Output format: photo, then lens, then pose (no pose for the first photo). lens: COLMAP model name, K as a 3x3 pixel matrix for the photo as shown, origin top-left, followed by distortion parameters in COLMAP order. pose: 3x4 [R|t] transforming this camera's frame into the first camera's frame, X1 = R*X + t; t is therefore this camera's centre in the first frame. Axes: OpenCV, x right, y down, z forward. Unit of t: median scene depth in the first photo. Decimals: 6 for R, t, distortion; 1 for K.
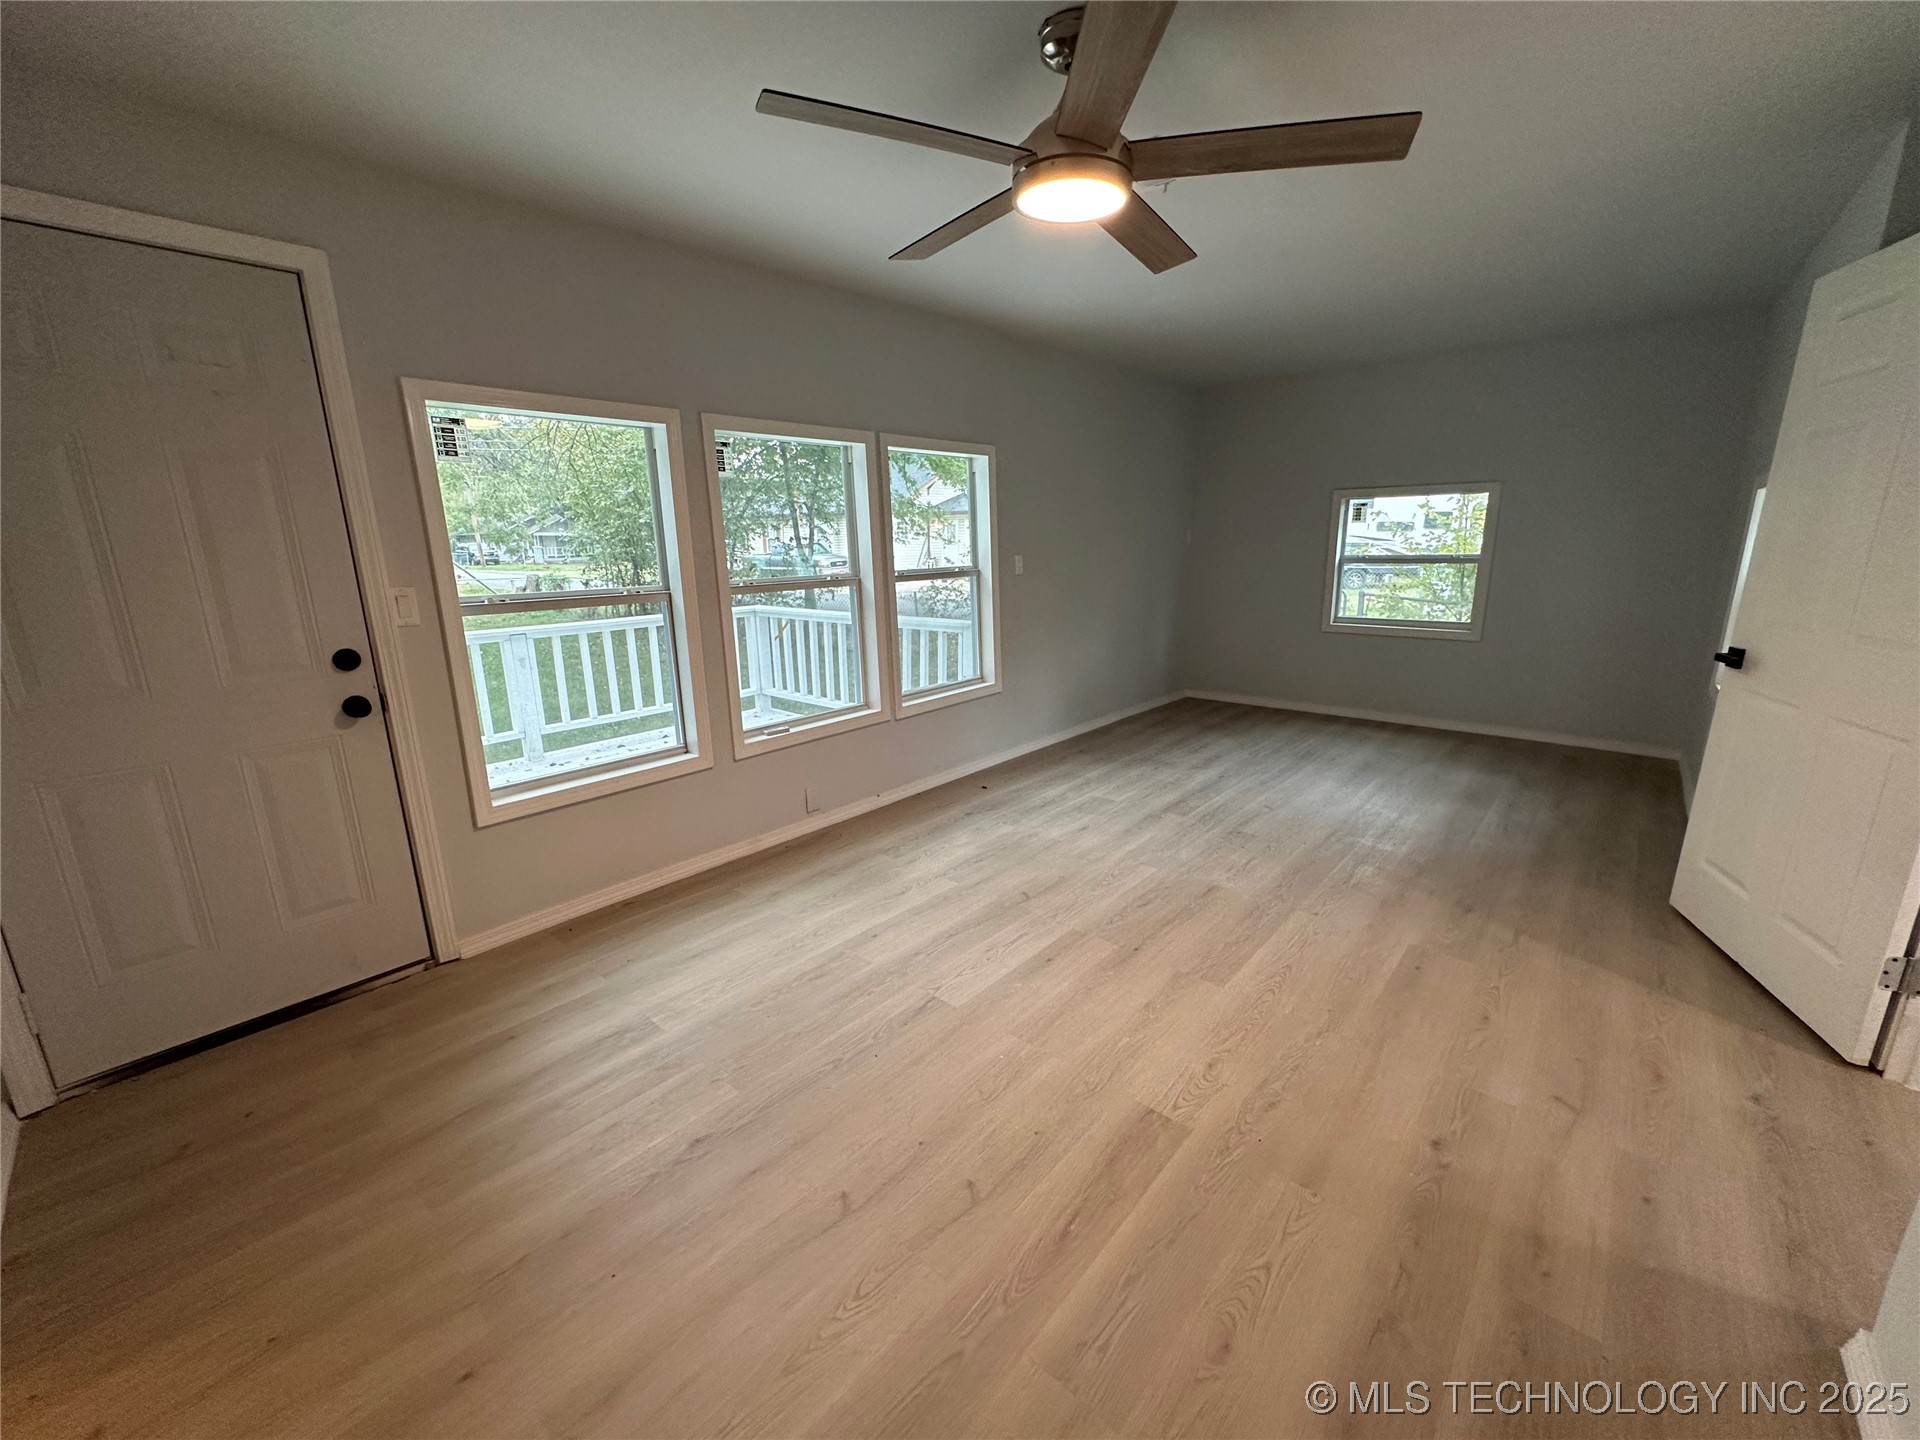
lens RADIAL K [[765.3, 0, 960.6], [0, 765.3, 720.6], [0, 0, 1]] dist [-0.001746, -0.000233]
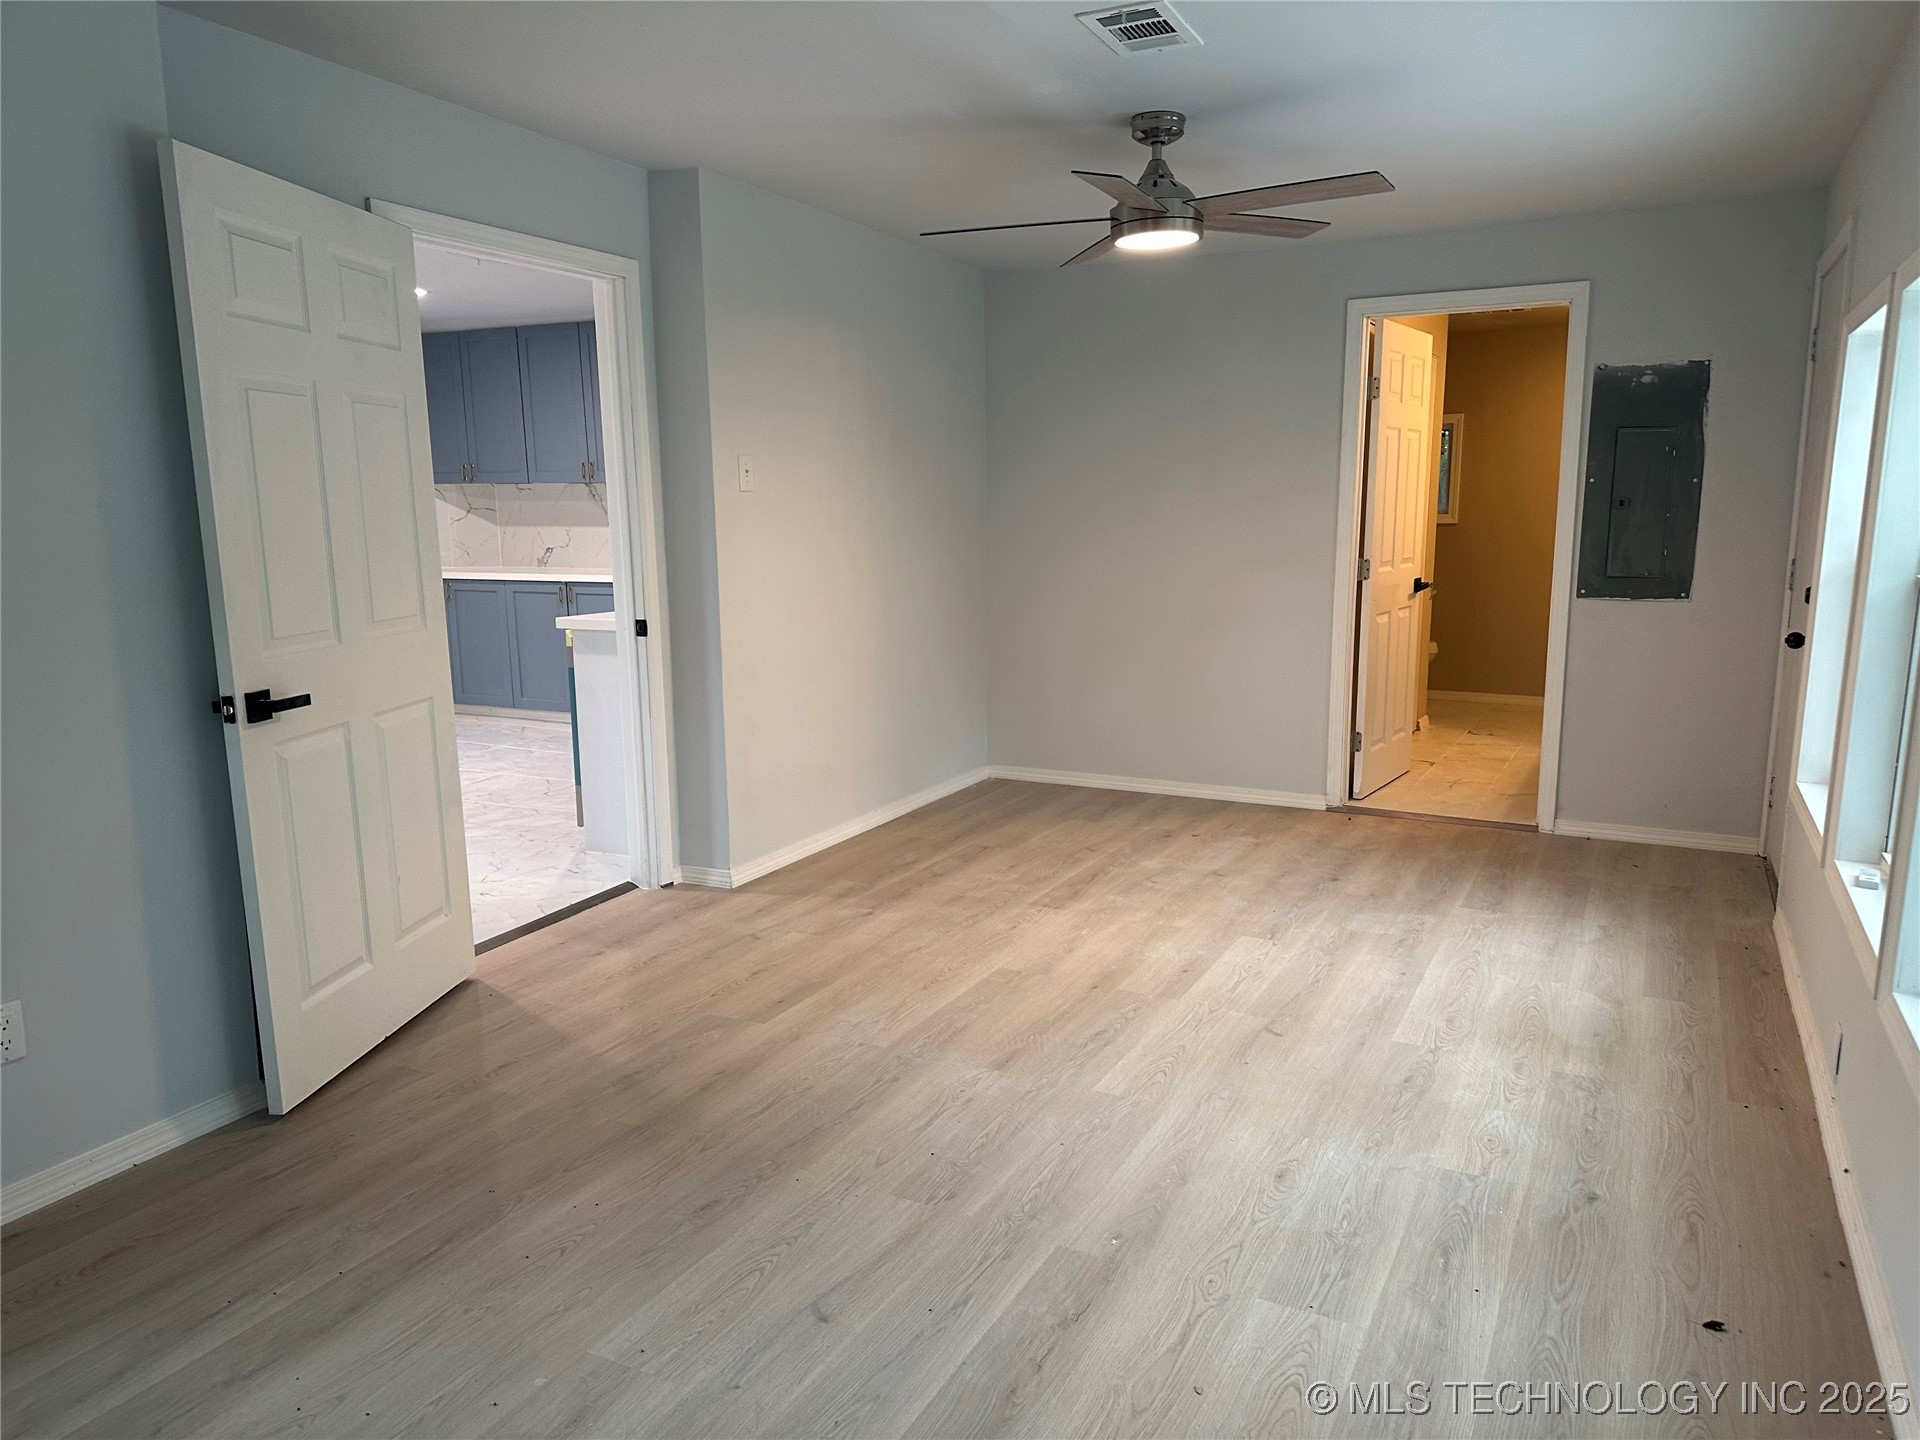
lens RADIAL K [[1336.9, 0, 951.3], [0, 1336.9, 724.6], [0, 0, 1]] dist [0.085799, -0.082788]
pose [[-0.971700, 0.061884, -0.227968, 0.654540], [-0.032028, 0.921646, 0.386708, -0.497103], [0.234037, 0.383065, -0.893581, 2.027721]]
